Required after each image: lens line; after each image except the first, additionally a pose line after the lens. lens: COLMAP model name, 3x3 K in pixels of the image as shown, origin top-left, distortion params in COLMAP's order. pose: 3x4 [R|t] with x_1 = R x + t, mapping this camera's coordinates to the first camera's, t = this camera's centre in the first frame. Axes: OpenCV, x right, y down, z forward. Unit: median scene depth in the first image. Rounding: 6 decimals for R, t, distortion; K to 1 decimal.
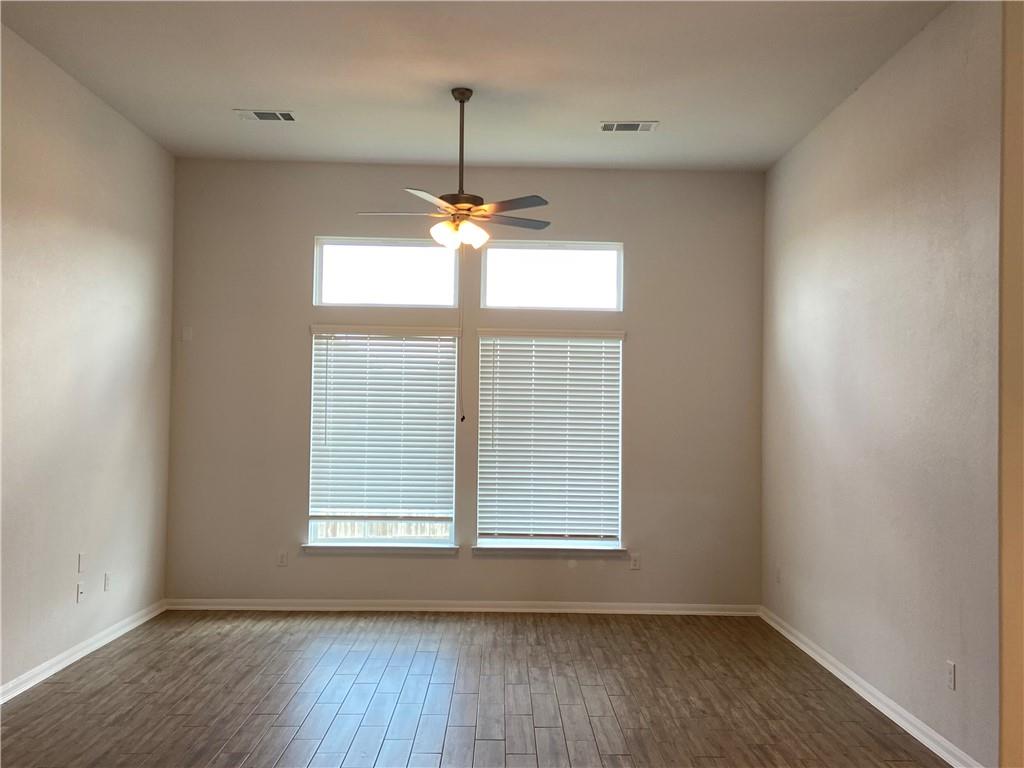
lens RADIAL K [[989.0, 0, 518.2], [0, 989.0, 386.9], [0, 0, 1]] dist [0.064268, 0.000000]
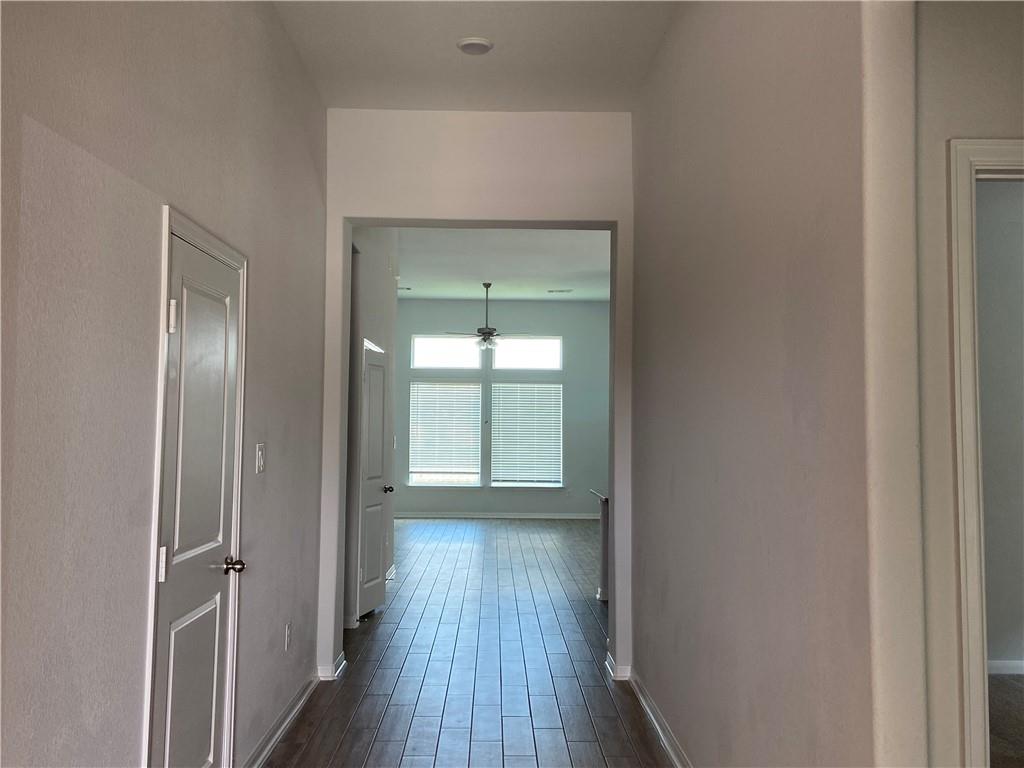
lens RADIAL K [[989.0, 0, 509.3], [0, 989.0, 384.0], [0, 0, 1]] dist [0.064268, 0.000000]
pose [[0.999969, -0.006430, 0.004588, -0.012703], [0.006609, 0.999167, -0.040275, 0.033863], [-0.004325, 0.040304, 0.999178, -1.044315]]
